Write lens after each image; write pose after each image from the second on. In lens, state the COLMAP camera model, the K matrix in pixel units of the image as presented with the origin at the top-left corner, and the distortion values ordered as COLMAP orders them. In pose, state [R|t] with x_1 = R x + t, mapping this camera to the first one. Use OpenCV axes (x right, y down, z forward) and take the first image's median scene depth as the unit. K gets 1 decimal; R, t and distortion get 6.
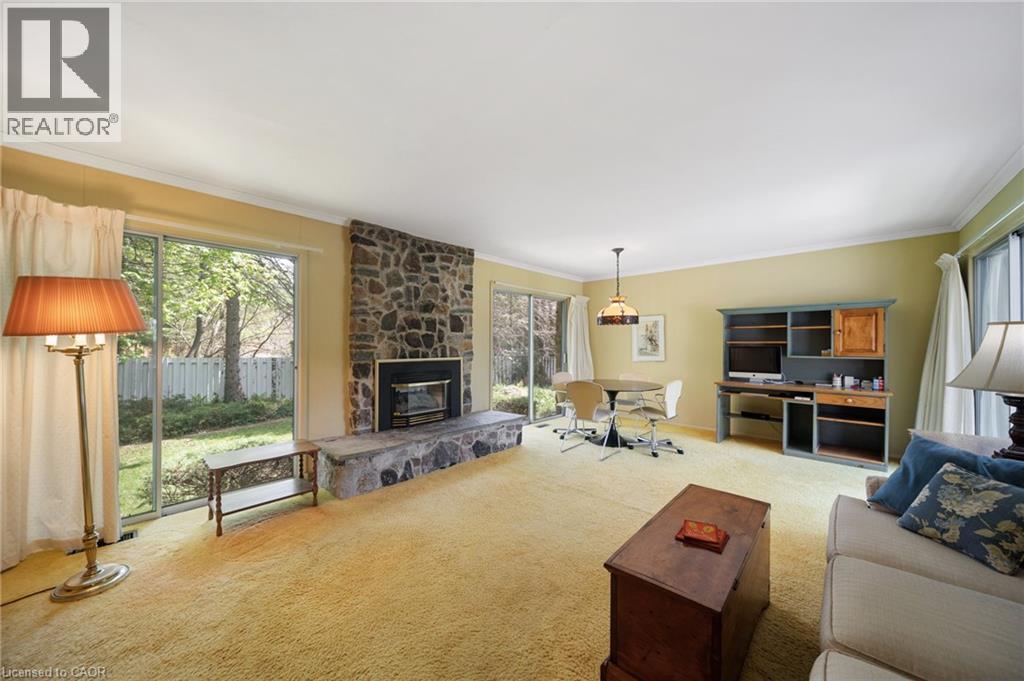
lens RADIAL K [[362.0, 0, 512.0], [0, 362.0, 340.5], [0, 0, 1]] dist [-0.000400, -0.000153]
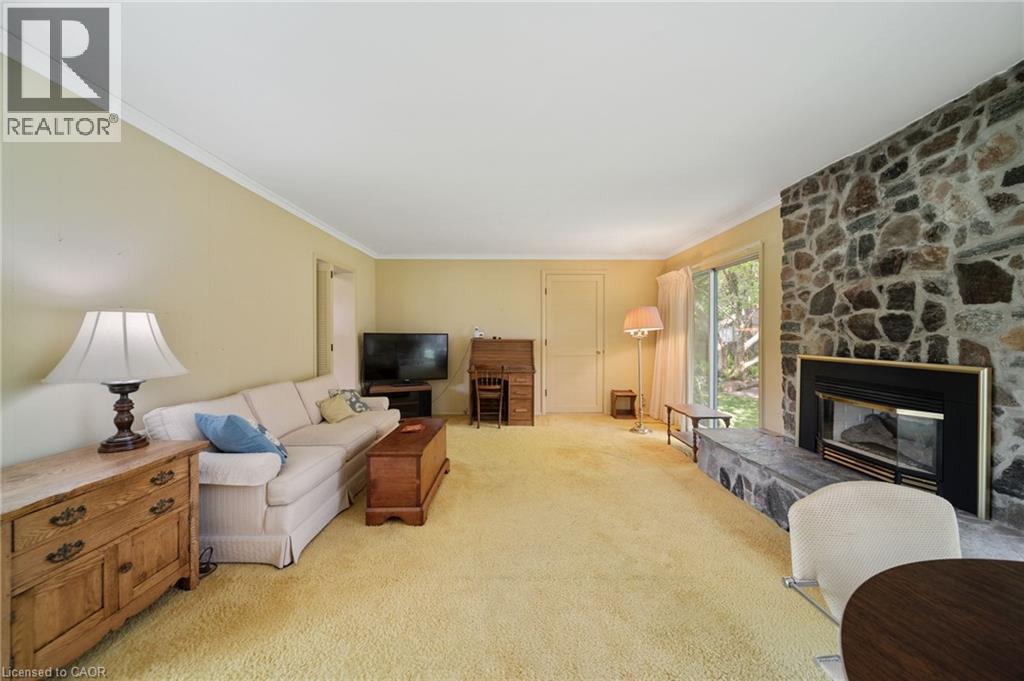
lens RADIAL K [[362.0, 0, 512.0], [0, 362.0, 340.5], [0, 0, 1]] dist [-0.000400, -0.000153]
pose [[-0.725250, 0.003786, -0.688475, 0.548765], [-0.000809, 0.999980, 0.006351, 0.017061], [0.688485, 0.005163, -0.725232, 1.030281]]
